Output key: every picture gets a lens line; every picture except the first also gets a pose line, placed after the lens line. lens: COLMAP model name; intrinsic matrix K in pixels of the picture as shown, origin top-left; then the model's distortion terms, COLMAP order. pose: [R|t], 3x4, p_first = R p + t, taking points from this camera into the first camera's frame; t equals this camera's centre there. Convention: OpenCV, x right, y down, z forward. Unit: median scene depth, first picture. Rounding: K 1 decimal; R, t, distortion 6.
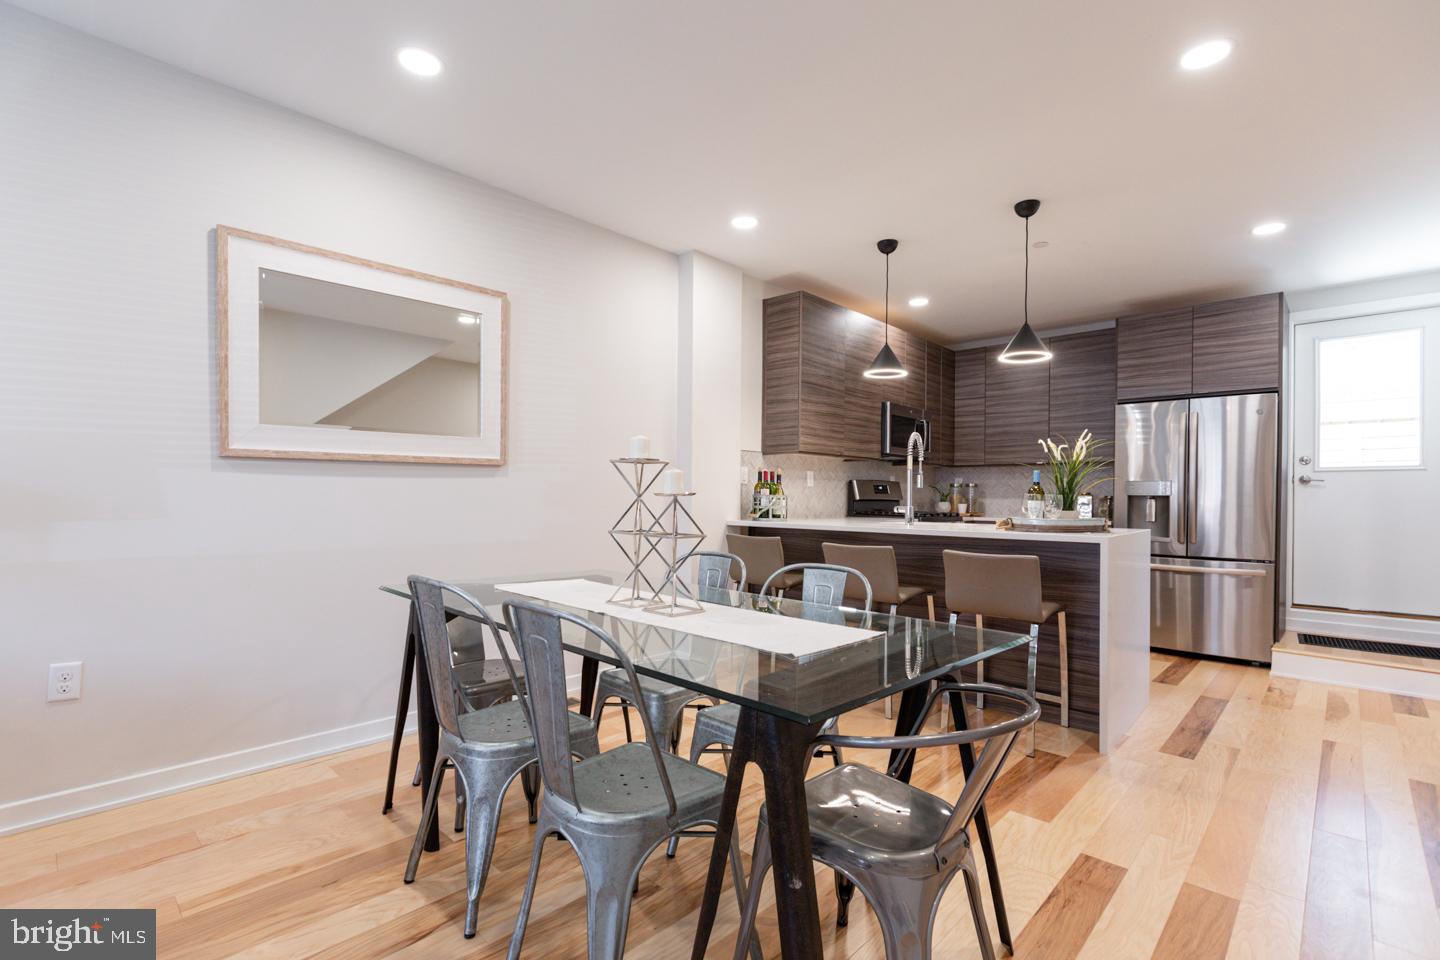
lens RADIAL K [[646.2, 0, 723.8], [0, 646.2, 497.1], [0, 0, 1]] dist [-0.000172, 0.000086]
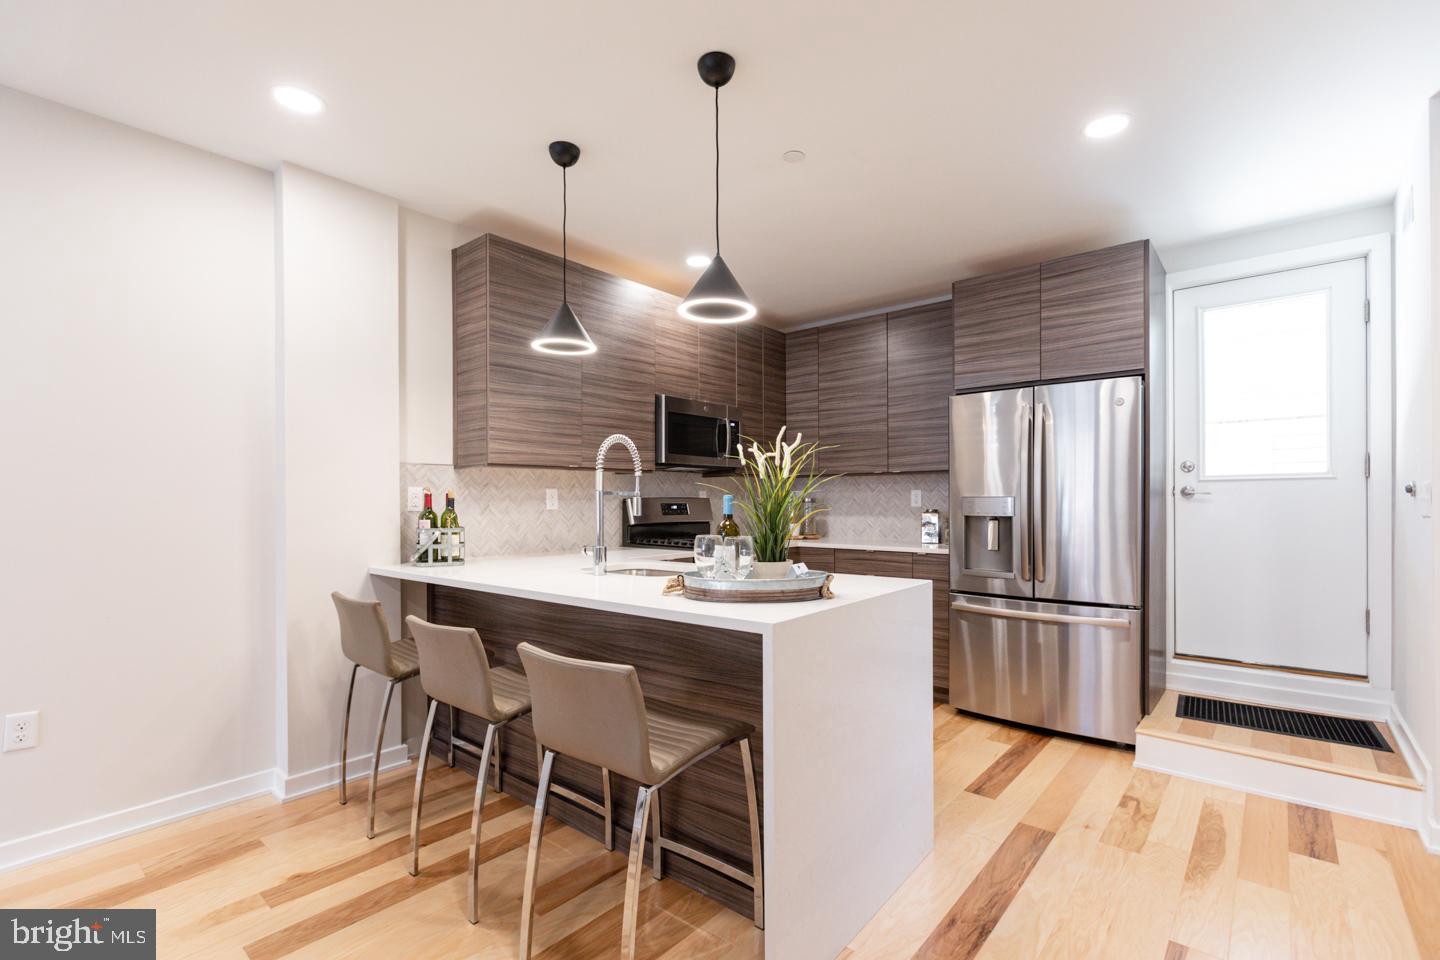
lens RADIAL K [[647.8, 0, 721.1], [0, 647.8, 504.1], [0, 0, 1]] dist [0.001349, 0.000080]
pose [[0.998099, -0.015672, 0.059598, 0.311996], [0.015431, 0.999871, 0.004512, -0.025416], [-0.059661, -0.003584, 0.998212, 0.274905]]
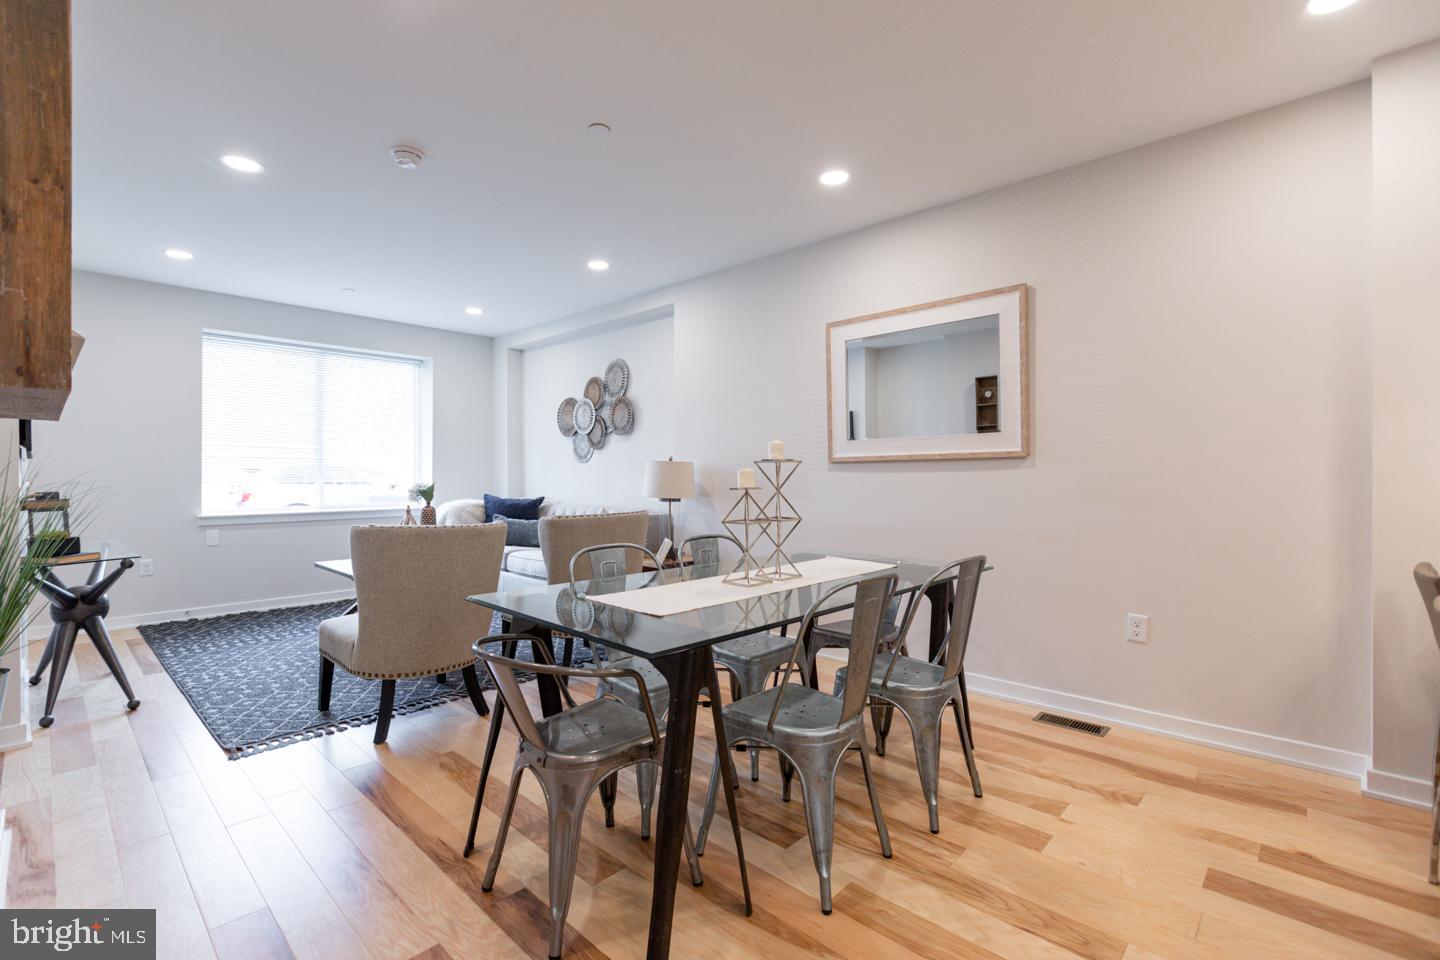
lens RADIAL K [[640.4, 0, 720.0], [0, 640.4, 480.0], [0, 0, 1]] dist [0.000059, 0.000013]
pose [[0.015796, -0.004736, -0.999864, 0.449944], [-0.002055, 0.999987, -0.004769, -0.005269], [0.999873, 0.002130, 0.015786, 0.363842]]
